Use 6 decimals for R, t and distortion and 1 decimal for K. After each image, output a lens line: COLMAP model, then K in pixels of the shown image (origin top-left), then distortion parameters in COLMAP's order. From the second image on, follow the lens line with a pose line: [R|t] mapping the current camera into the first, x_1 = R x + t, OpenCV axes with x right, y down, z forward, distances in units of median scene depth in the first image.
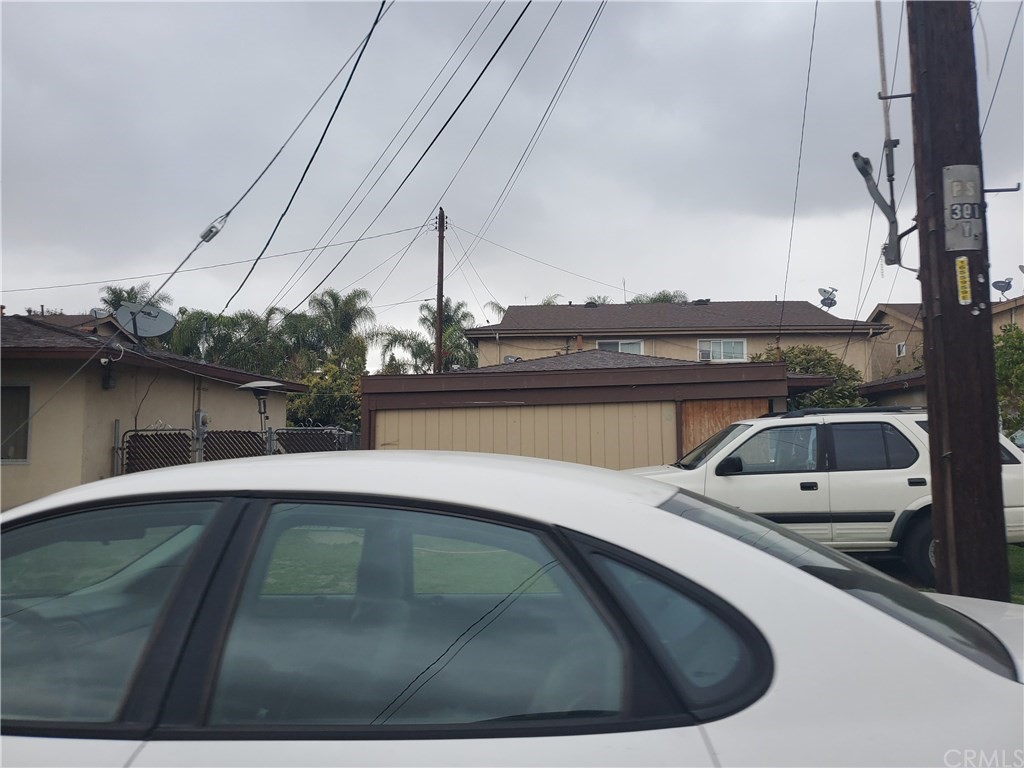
lens RADIAL K [[785.3, 0, 492.5], [0, 785.3, 362.2], [0, 0, 1]] dist [0.061793, -0.077234]
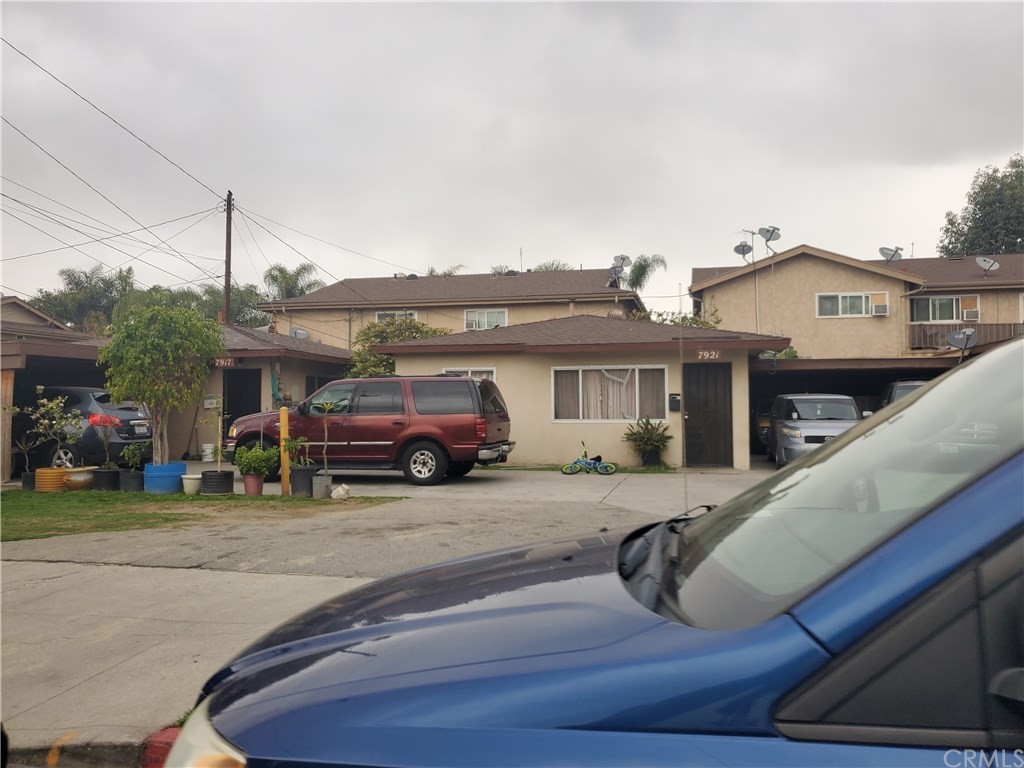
lens RADIAL K [[781.5, 0, 512.0], [0, 781.5, 384.0], [0, 0, 1]] dist [0.074836, -0.155676]
pose [[0.991079, -0.007518, -0.133067, 0.459120], [0.016985, 0.997392, 0.070152, -0.001975], [0.132192, -0.071786, 0.988621, -0.030471]]
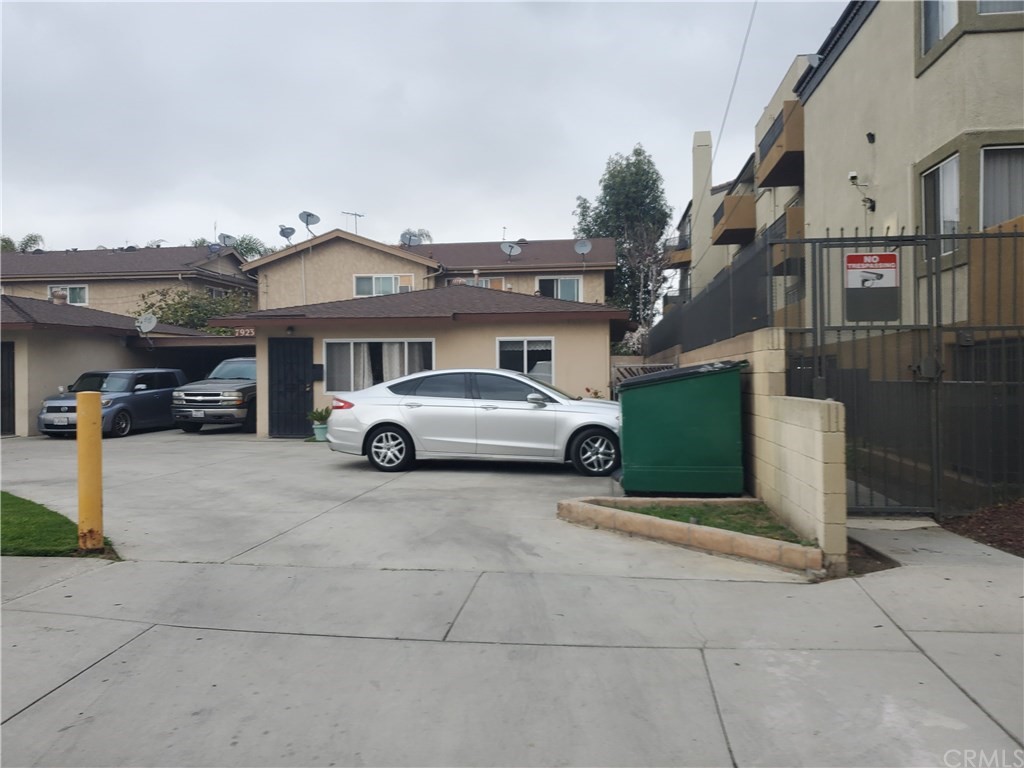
lens RADIAL K [[795.5, 0, 496.7], [0, 795.5, 380.9], [0, 0, 1]] dist [0.092443, -0.264477]
pose [[0.999280, -0.005293, -0.037562, 0.914792], [0.009204, 0.994457, 0.104739, -0.007227], [0.036799, -0.105009, 0.993790, -0.075796]]
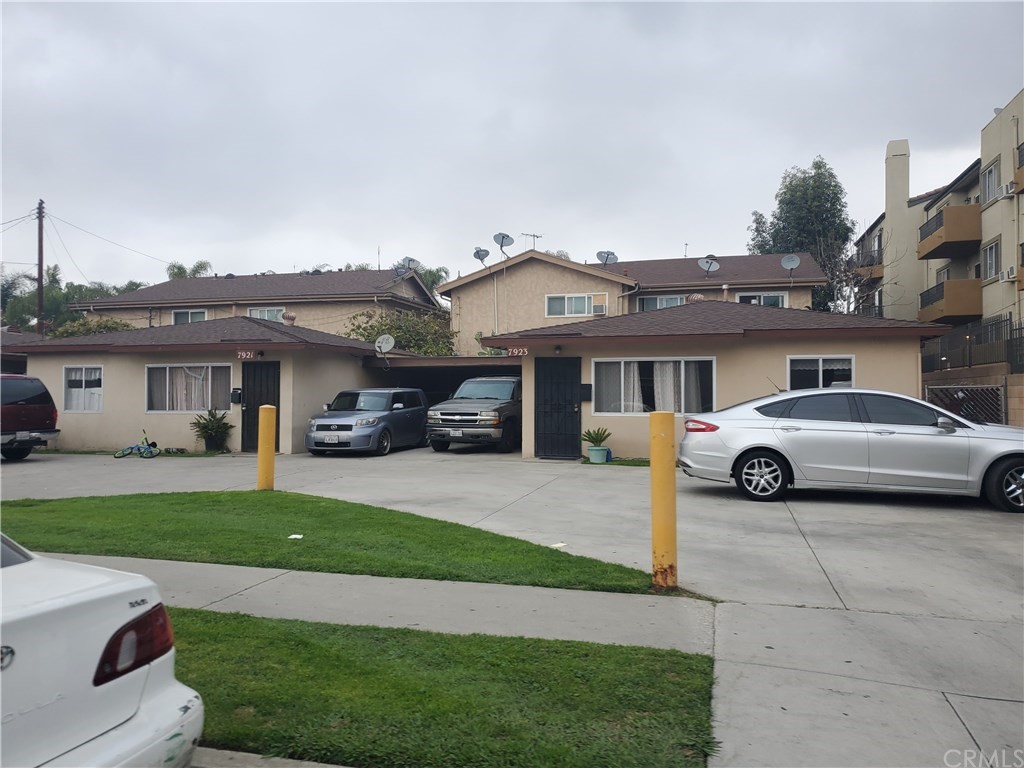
lens RADIAL K [[782.4, 0, 487.2], [0, 782.4, 384.3], [0, 0, 1]] dist [0.065541, -0.112711]
pose [[0.984457, -0.003114, -0.175600, 0.795407], [0.017592, 0.996563, 0.080955, -0.005621], [0.174744, -0.082786, 0.981127, -0.058781]]
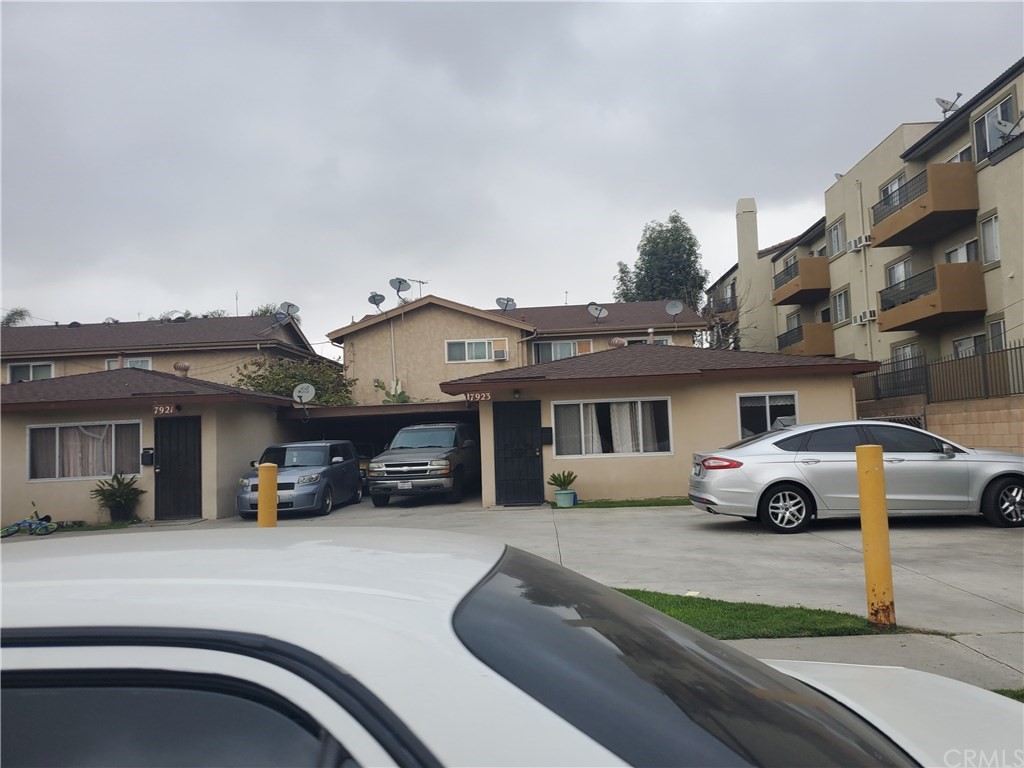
lens RADIAL K [[785.6, 0, 512.0], [0, 785.6, 384.0], [0, 0, 1]] dist [0.040793, -0.046121]
pose [[0.997254, -0.037829, 0.063664, 0.712313], [0.036207, 0.998994, 0.026450, -0.005501], [-0.064600, -0.024073, 0.997621, -0.048138]]
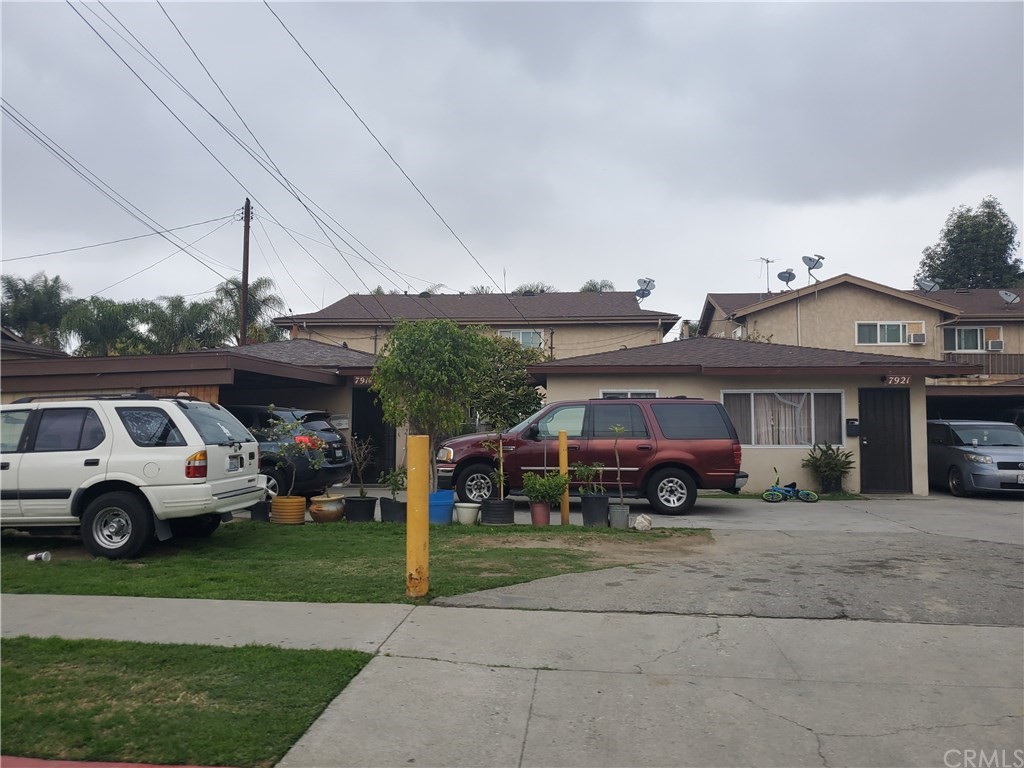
lens RADIAL K [[782.8, 0, 495.8], [0, 782.8, 378.3], [0, 0, 1]] dist [0.068804, -0.120120]
pose [[0.999907, 0.003193, -0.013296, 0.268873], [-0.002721, 0.999372, 0.035333, -0.001056], [0.013400, -0.035293, 0.999287, -0.017618]]
